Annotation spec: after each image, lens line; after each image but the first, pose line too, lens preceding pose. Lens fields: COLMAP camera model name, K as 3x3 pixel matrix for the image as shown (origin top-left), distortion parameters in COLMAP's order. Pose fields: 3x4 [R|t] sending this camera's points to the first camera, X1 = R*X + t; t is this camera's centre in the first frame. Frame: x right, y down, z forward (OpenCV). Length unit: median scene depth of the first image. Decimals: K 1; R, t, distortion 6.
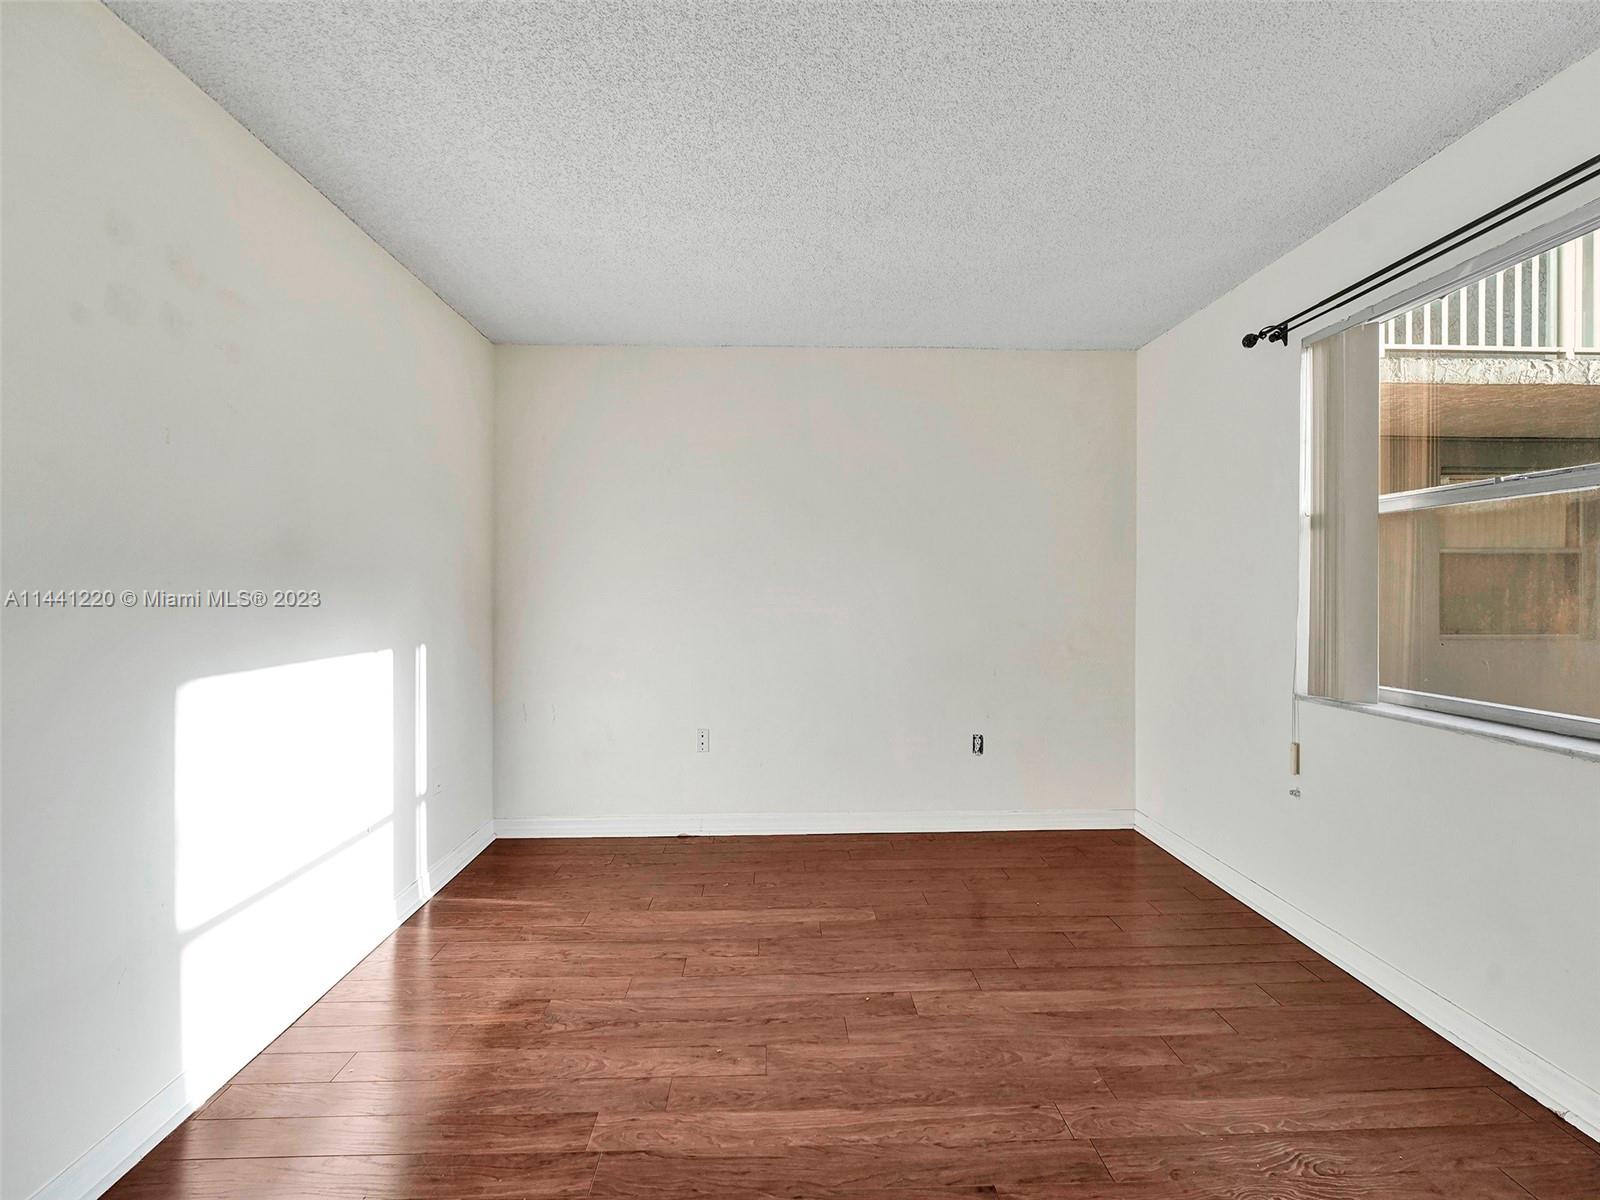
lens RADIAL K [[679.3, 0, 796.4], [0, 679.3, 573.9], [0, 0, 1]] dist [-0.000502, 0.000093]
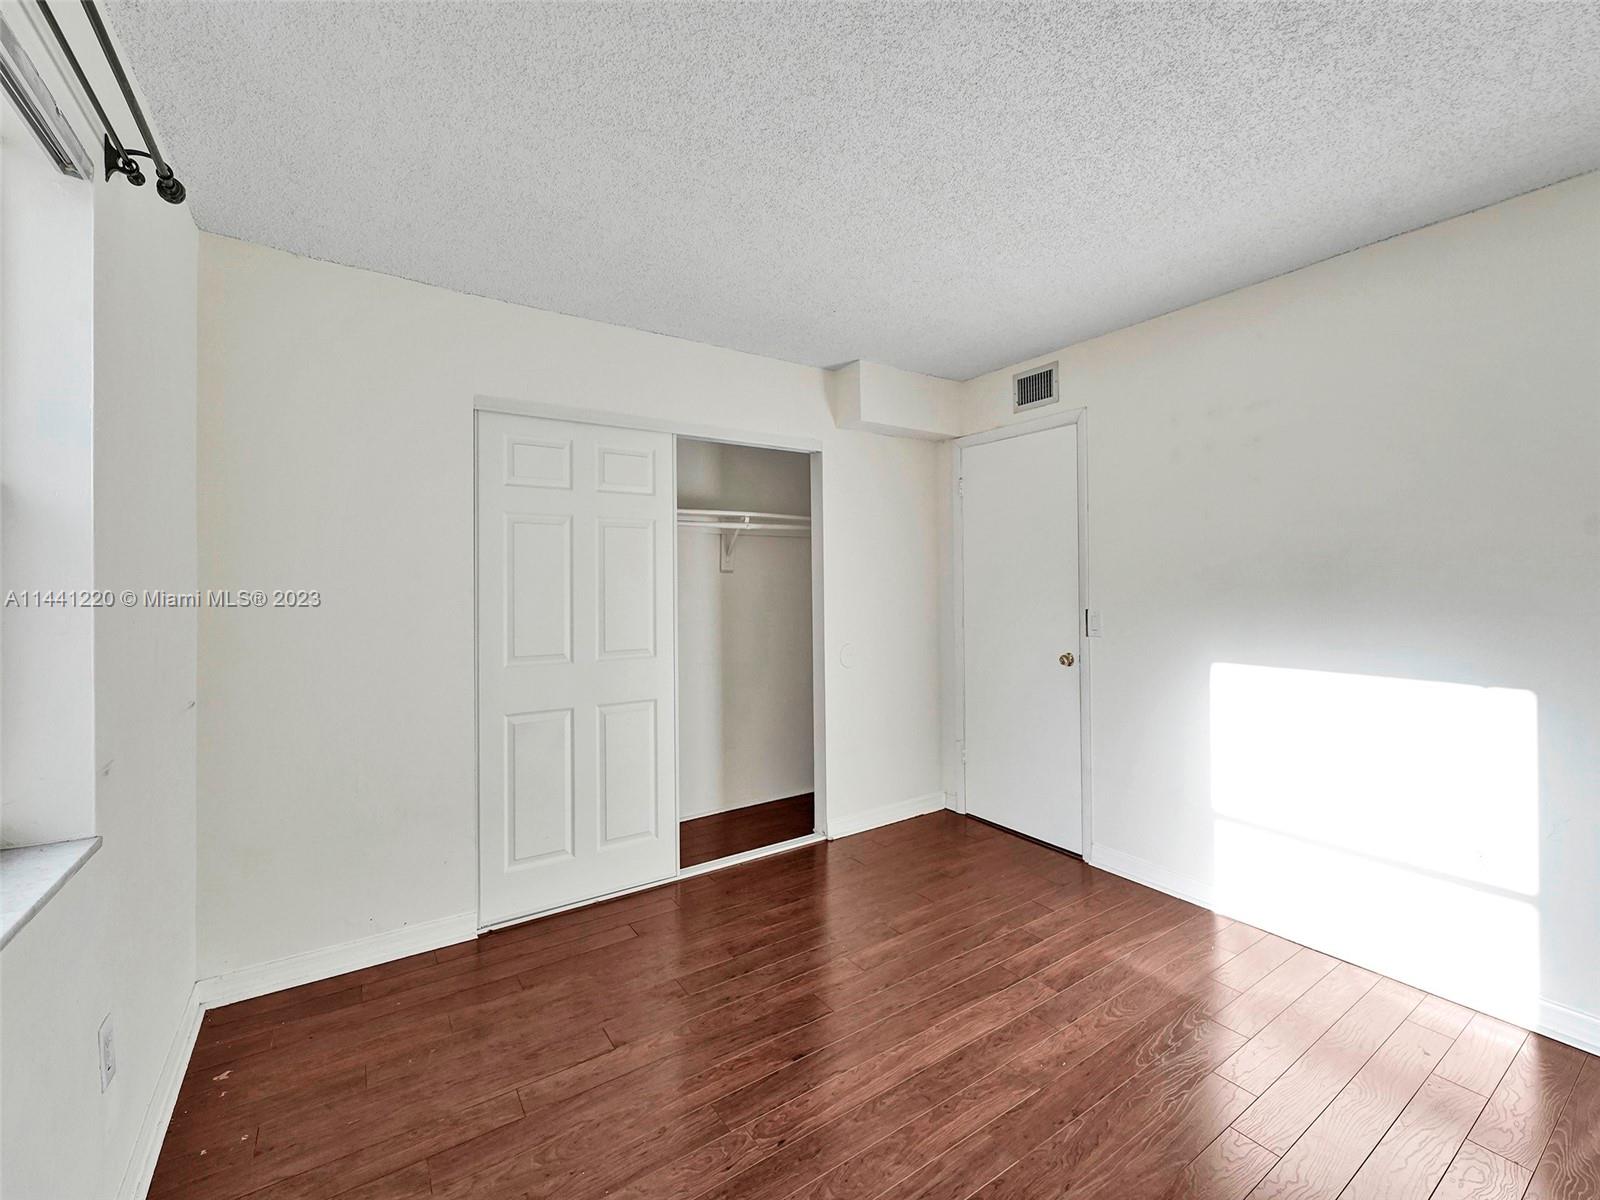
lens RADIAL K [[679.3, 0, 796.4], [0, 679.3, 573.9], [0, 0, 1]] dist [-0.000502, 0.000093]
pose [[-0.853264, -0.004657, -0.521459, 0.856620], [-0.001919, 0.999981, -0.005791, -0.033518], [0.521476, -0.003940, -0.853257, 1.865538]]
